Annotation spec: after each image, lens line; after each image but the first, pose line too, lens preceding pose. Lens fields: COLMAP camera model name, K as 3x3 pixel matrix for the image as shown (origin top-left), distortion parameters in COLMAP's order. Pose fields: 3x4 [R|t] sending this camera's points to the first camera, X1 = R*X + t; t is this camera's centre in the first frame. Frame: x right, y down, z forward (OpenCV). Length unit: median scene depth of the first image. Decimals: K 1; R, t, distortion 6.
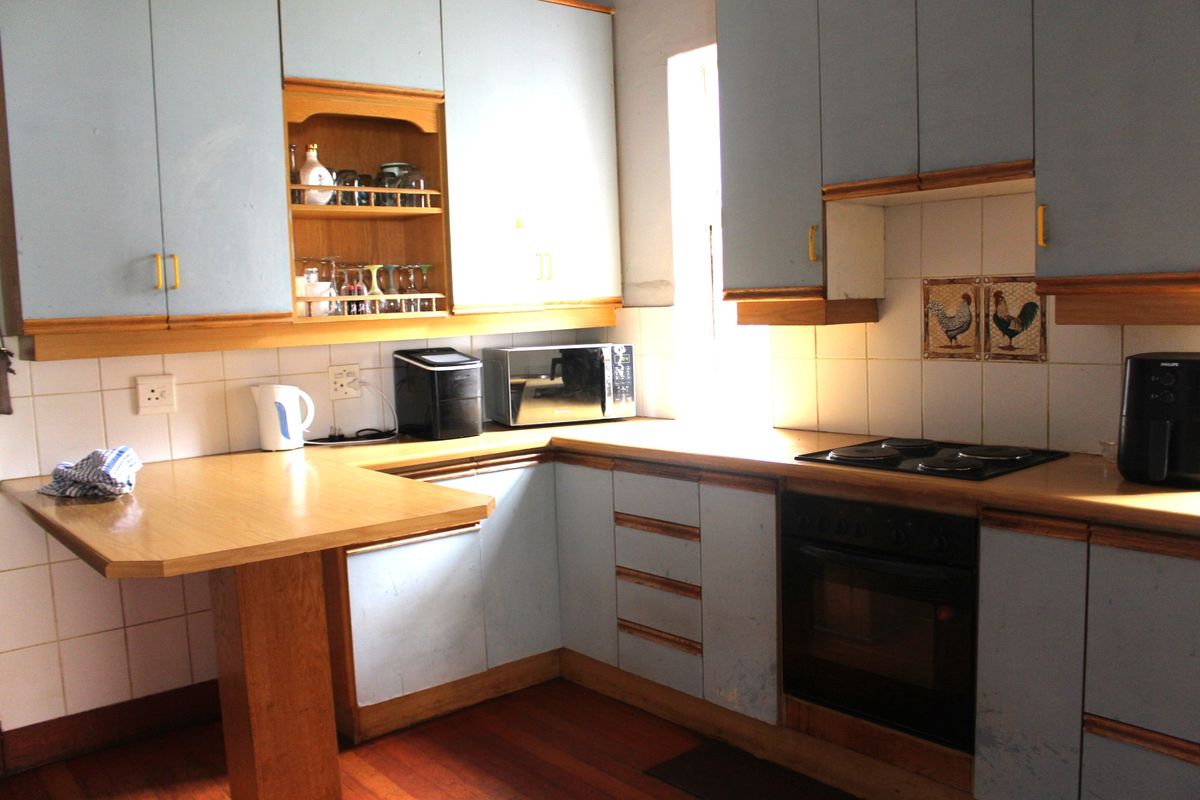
lens RADIAL K [[1004.9, 0, 599.5], [0, 1004.9, 407.9], [0, 0, 1]] dist [-0.081193, -0.001228]
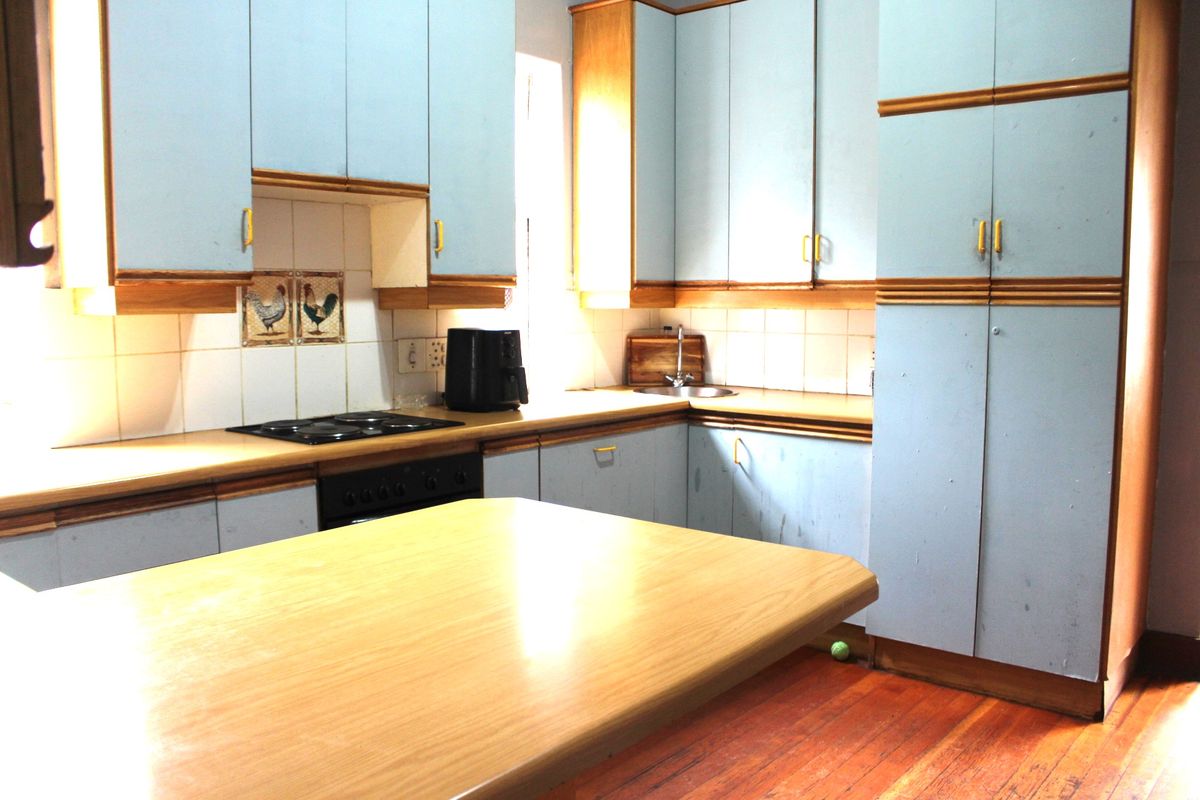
lens RADIAL K [[1004.9, 0, 599.6], [0, 1004.9, 393.3], [0, 0, 1]] dist [-0.081193, -0.001228]
pose [[-0.176056, -0.068998, 0.981959, -0.800800], [0.098065, 0.991349, 0.087240, -0.058694], [-0.979483, 0.111655, -0.167767, 0.864992]]
